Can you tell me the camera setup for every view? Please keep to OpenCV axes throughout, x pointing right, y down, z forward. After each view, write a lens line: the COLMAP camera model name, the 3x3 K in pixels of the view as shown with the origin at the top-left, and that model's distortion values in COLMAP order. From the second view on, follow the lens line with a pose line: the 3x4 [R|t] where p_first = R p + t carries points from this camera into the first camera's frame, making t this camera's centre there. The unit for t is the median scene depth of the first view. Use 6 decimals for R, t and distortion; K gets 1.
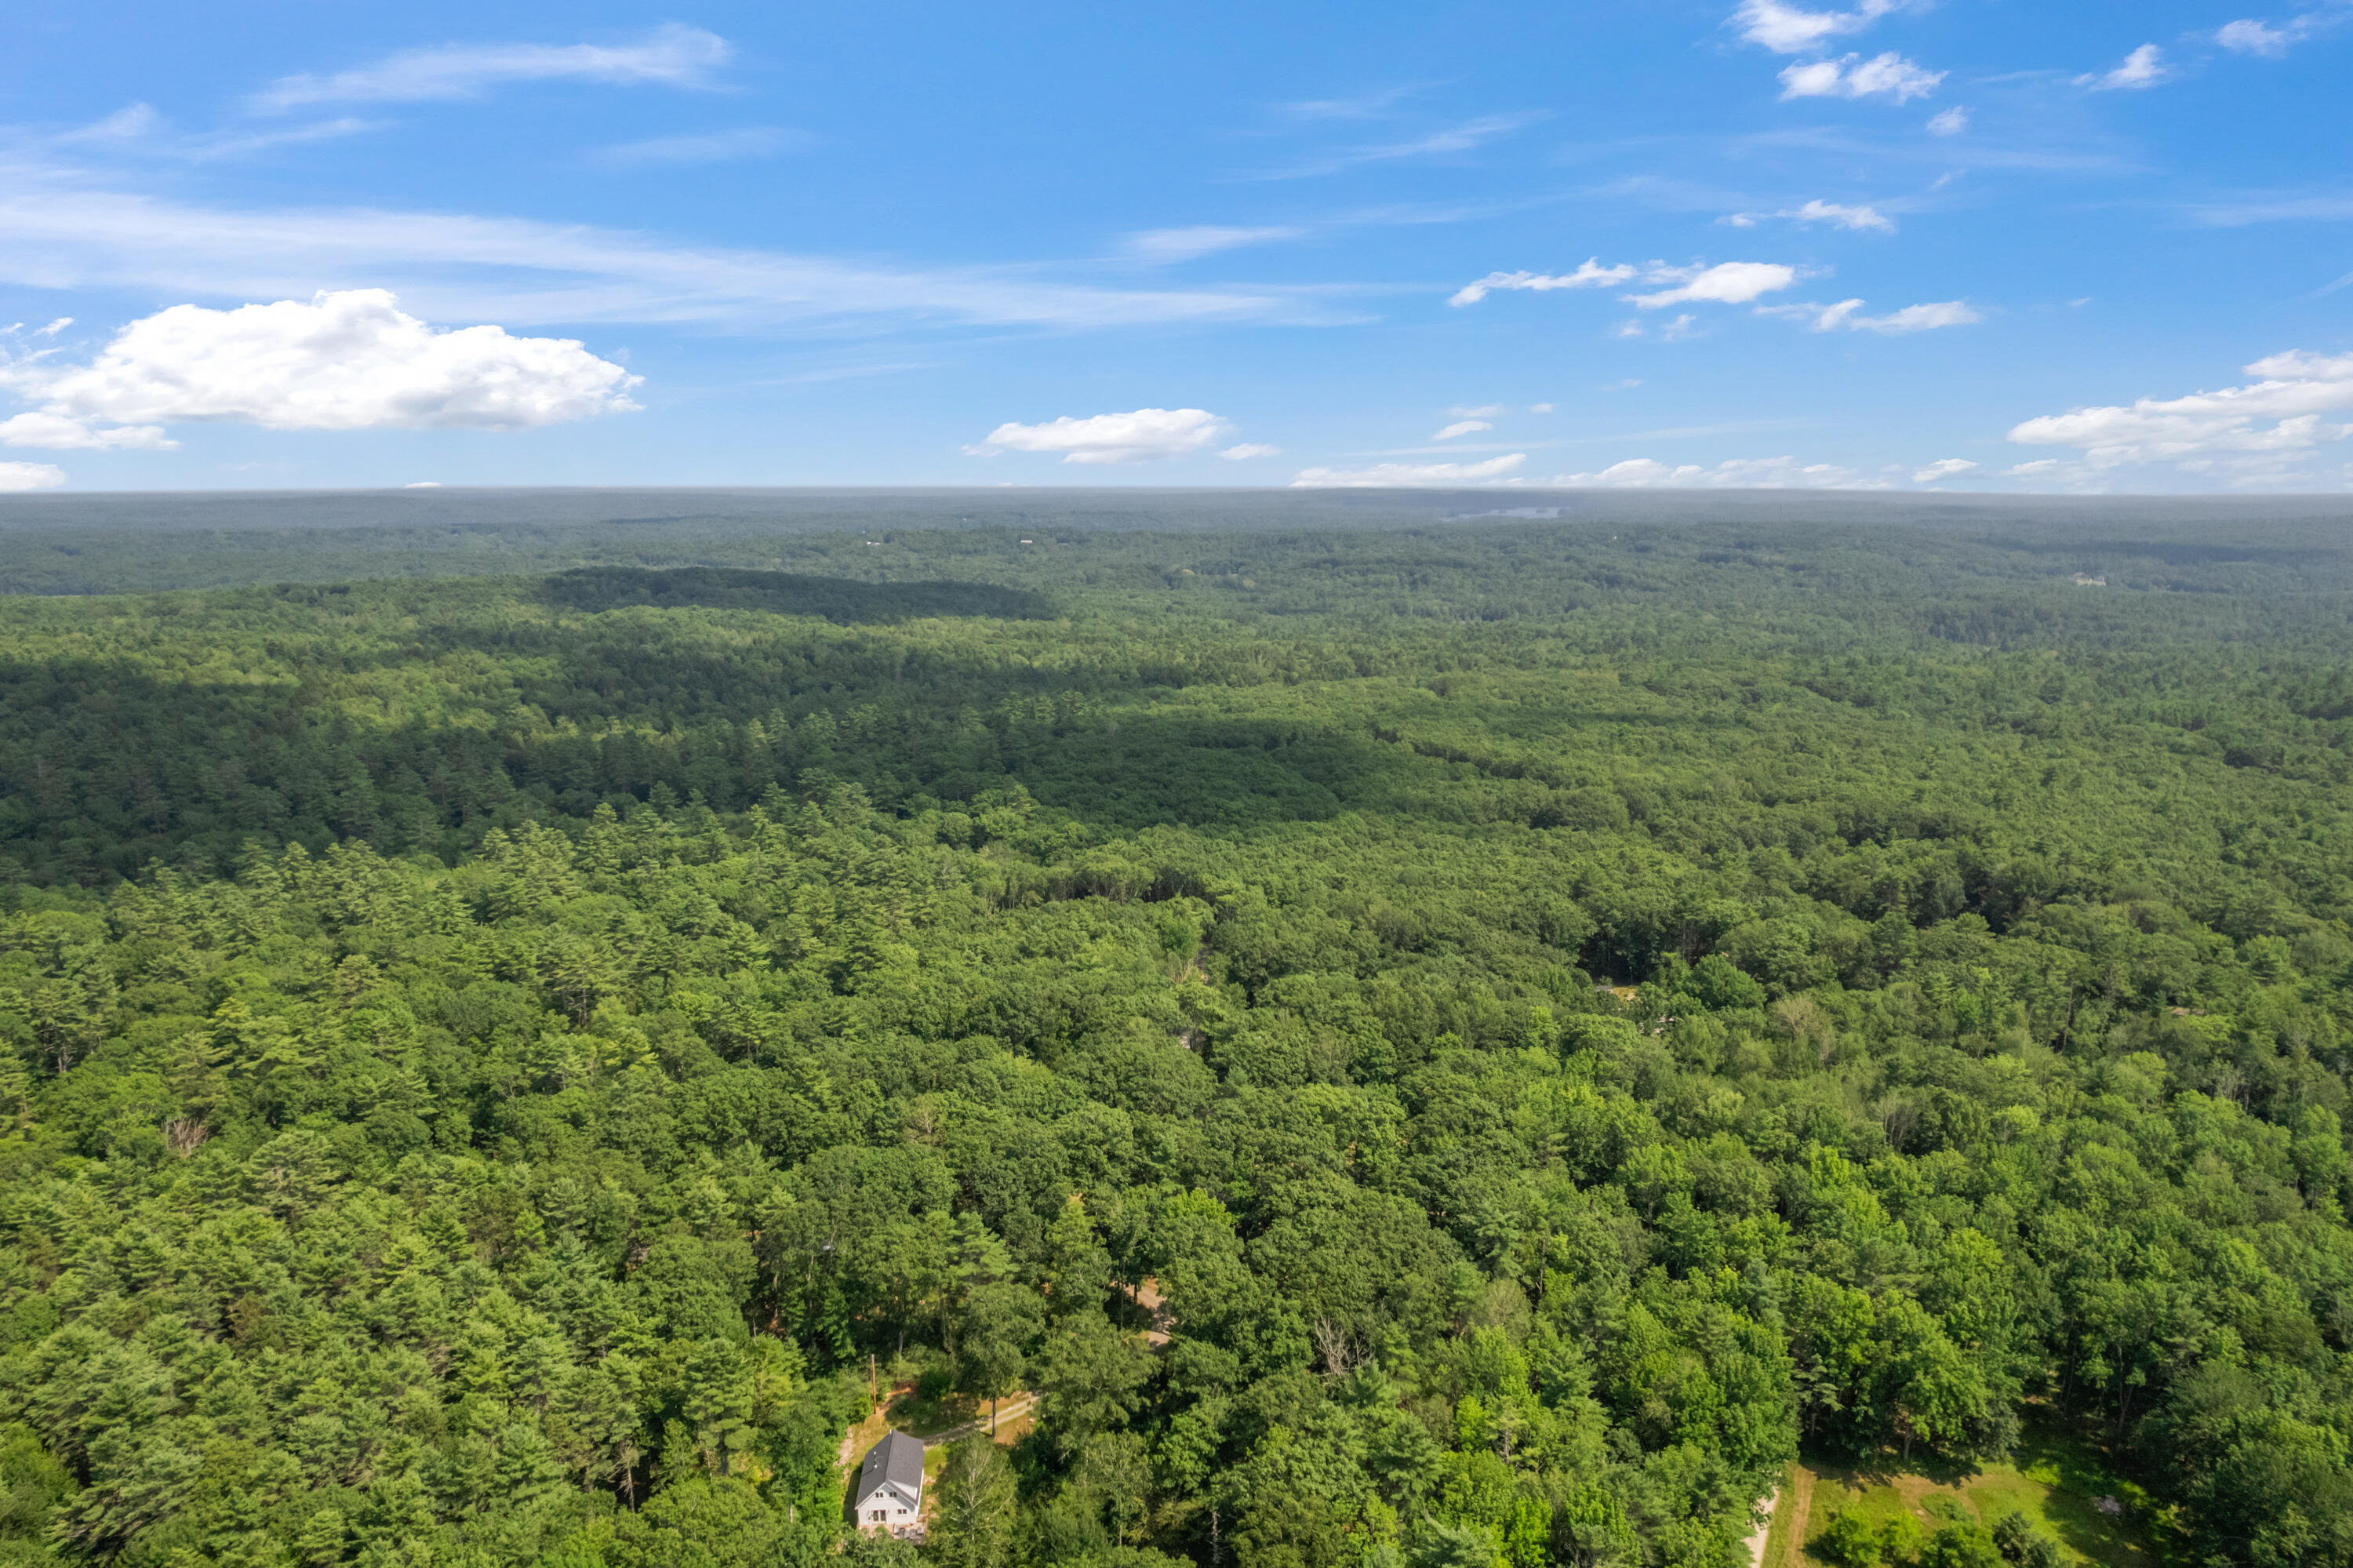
lens RADIAL K [[1498.3, 0, 1177.0], [0, 1498.3, 783.0], [0, 0, 1]] dist [-0.045286, 0.000826]
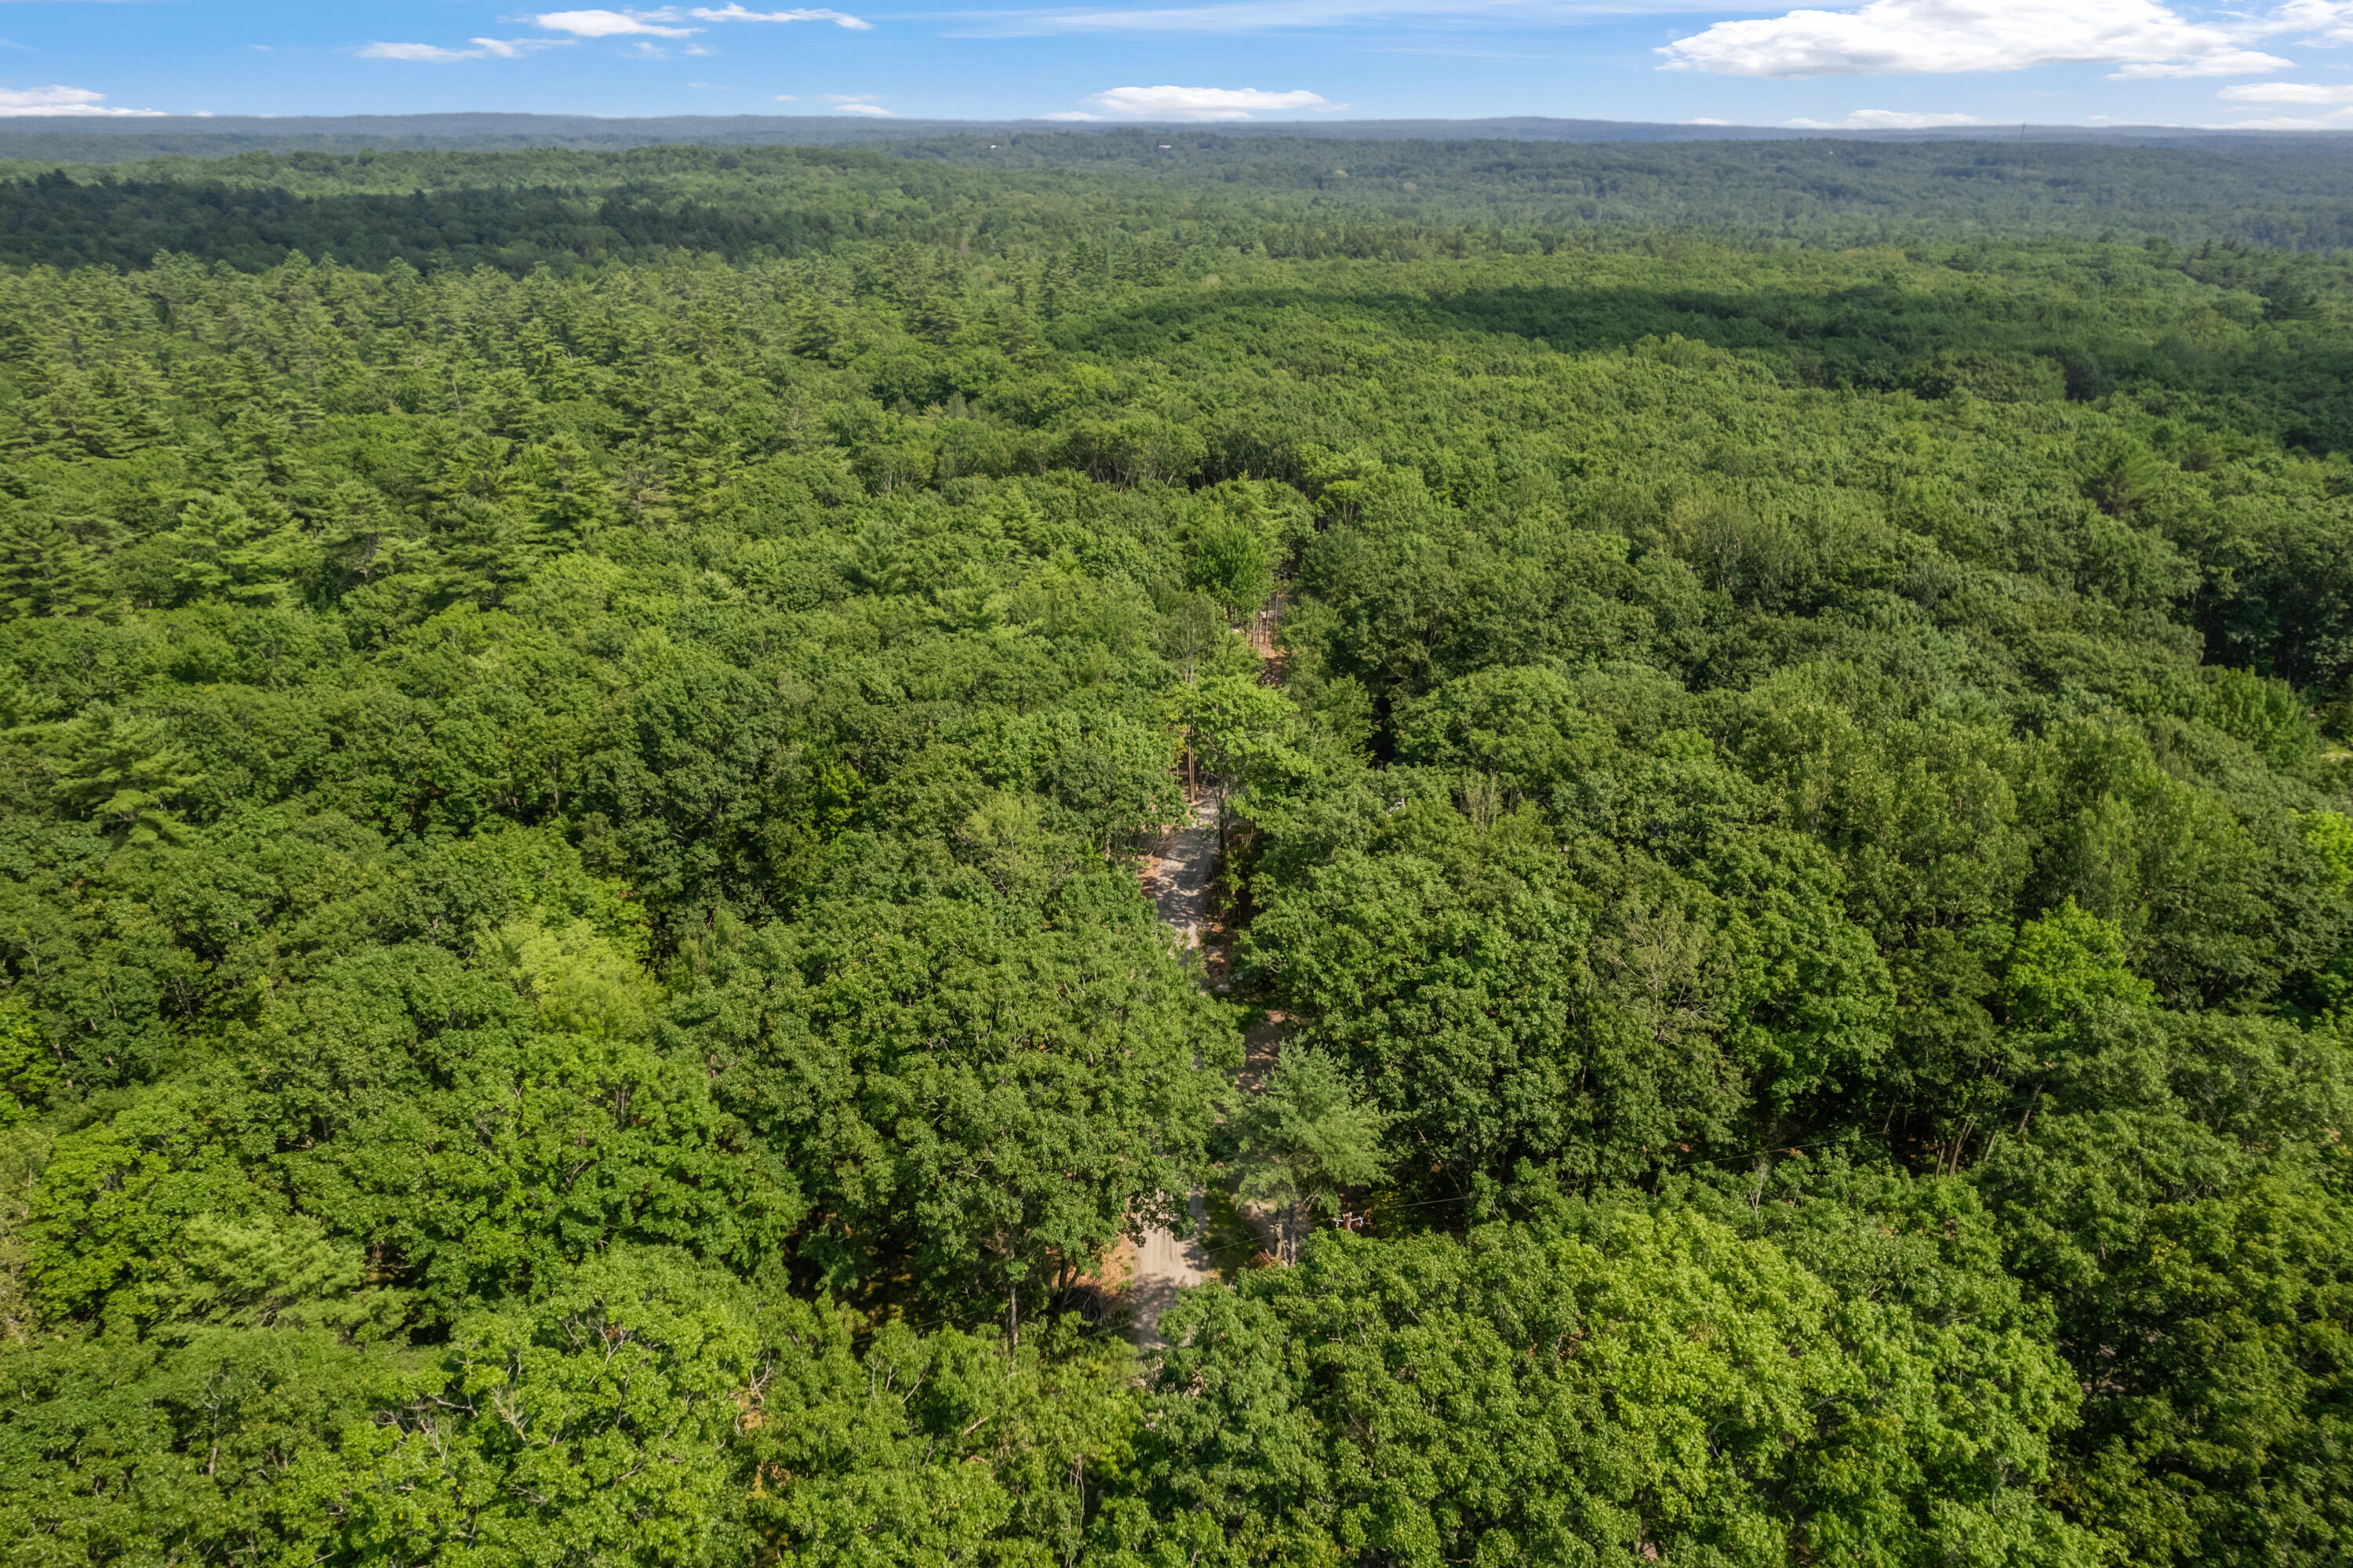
lens RADIAL K [[1498.3, 0, 1178.5], [0, 1498.3, 784.3], [0, 0, 1]] dist [-0.045286, 0.000826]
pose [[0.995325, 0.045465, -0.085211, 0.027198], [-0.024430, 0.972095, 0.233310, 0.064037], [0.093441, -0.230138, 0.968662, 0.552932]]
